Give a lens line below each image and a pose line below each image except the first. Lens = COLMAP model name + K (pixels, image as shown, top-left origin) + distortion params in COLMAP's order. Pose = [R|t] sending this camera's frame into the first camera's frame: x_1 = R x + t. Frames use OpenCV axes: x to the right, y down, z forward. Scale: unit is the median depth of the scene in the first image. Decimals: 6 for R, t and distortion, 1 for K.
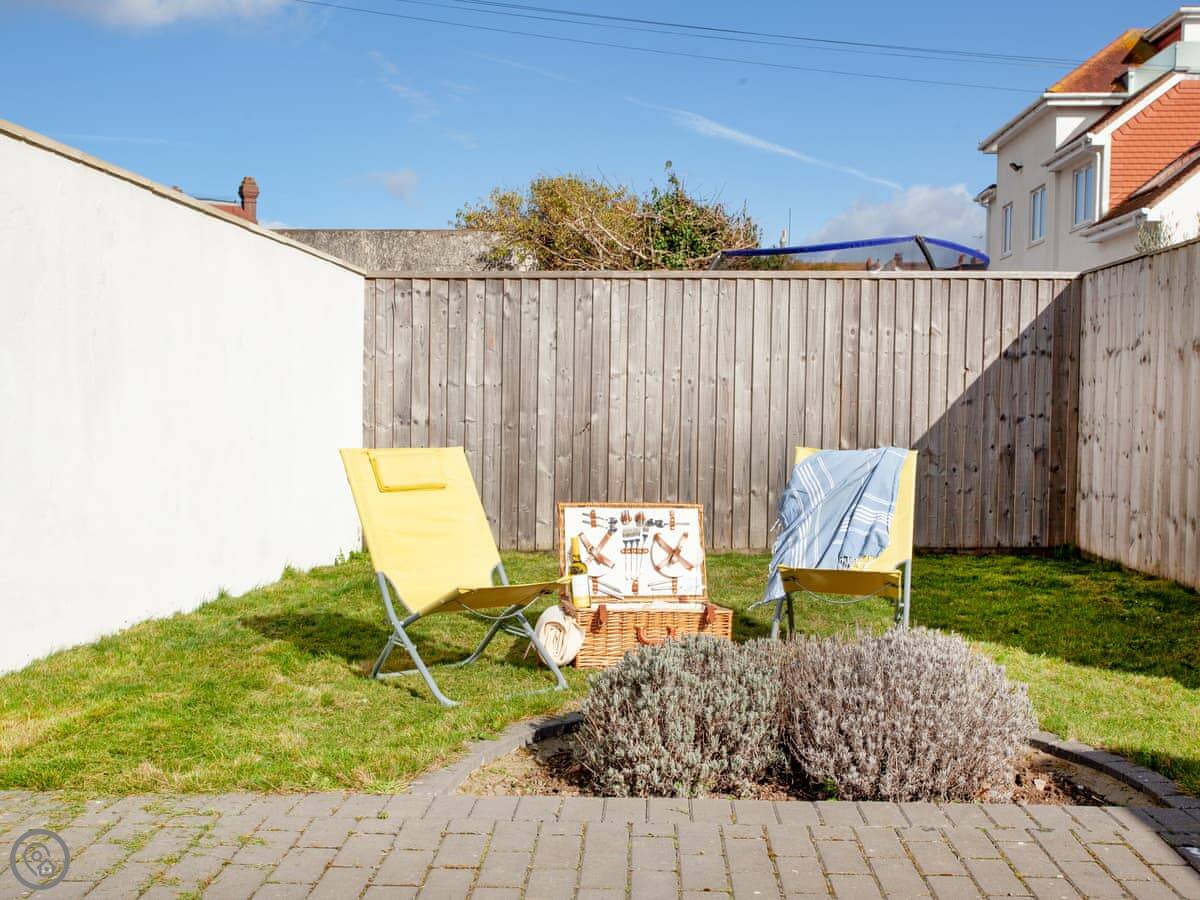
lens RADIAL K [[1474.6, 0, 600.0], [0, 1474.6, 450.0], [0, 0, 1]] dist [-0.001103, 0.039379]
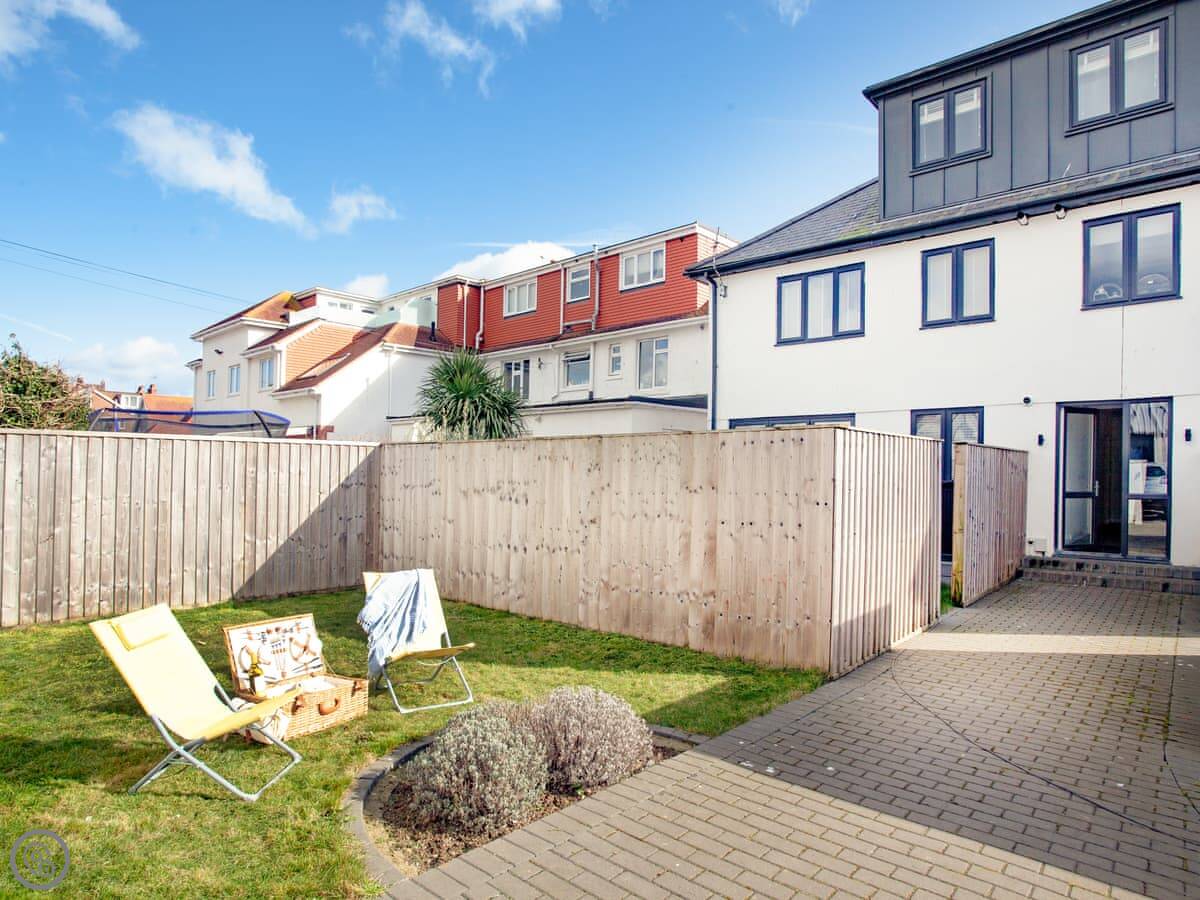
lens RADIAL K [[739.5, 0, 559.7], [0, 739.5, 444.5], [0, 0, 1]] dist [-0.000741, 0.001351]
pose [[0.665483, 0.002968, 0.746407, -0.232206], [0.026126, 0.999287, -0.027266, -0.077950], [-0.745956, 0.037645, 0.664931, 0.145925]]
